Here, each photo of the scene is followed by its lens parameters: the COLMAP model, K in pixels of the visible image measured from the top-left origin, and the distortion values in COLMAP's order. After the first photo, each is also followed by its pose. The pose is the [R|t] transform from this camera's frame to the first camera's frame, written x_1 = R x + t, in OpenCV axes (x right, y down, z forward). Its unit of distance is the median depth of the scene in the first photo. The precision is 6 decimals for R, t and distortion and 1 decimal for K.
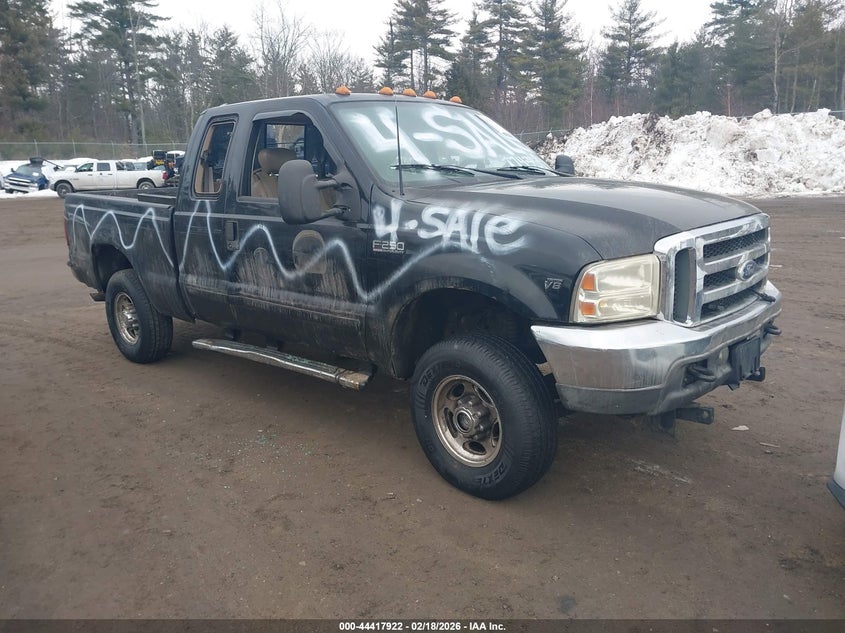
lens RADIAL K [[635.0, 0, 422.5], [0, 635.0, 316.5], [0, 0, 1]] dist [0.073482, -0.111901]
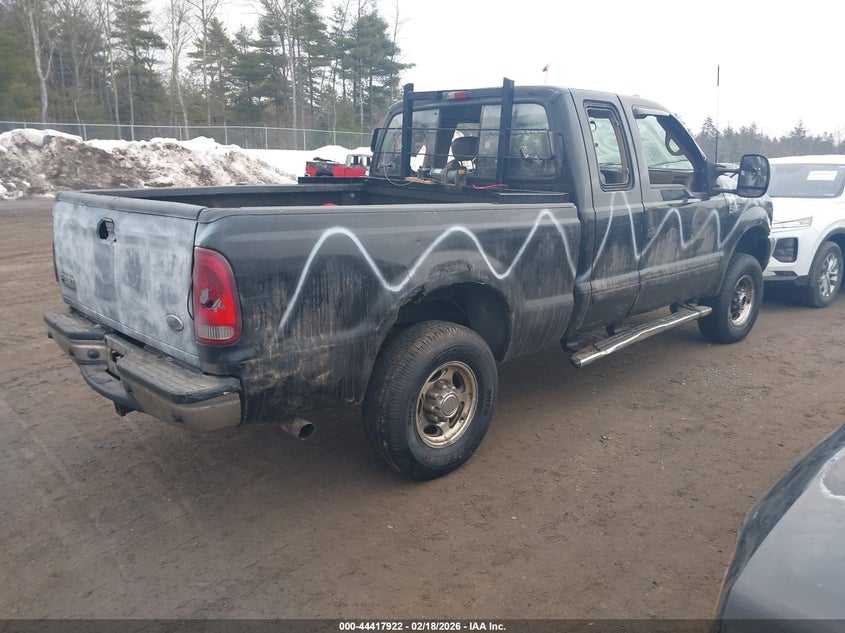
lens RADIAL K [[635.0, 0, 422.5], [0, 635.0, 316.5], [0, 0, 1]] dist [0.073482, -0.111901]
pose [[0.101877, -0.203239, 0.973815, -1.393149], [0.236461, 0.955799, 0.174741, -0.252329], [-0.966285, 0.212467, 0.145432, 1.245896]]
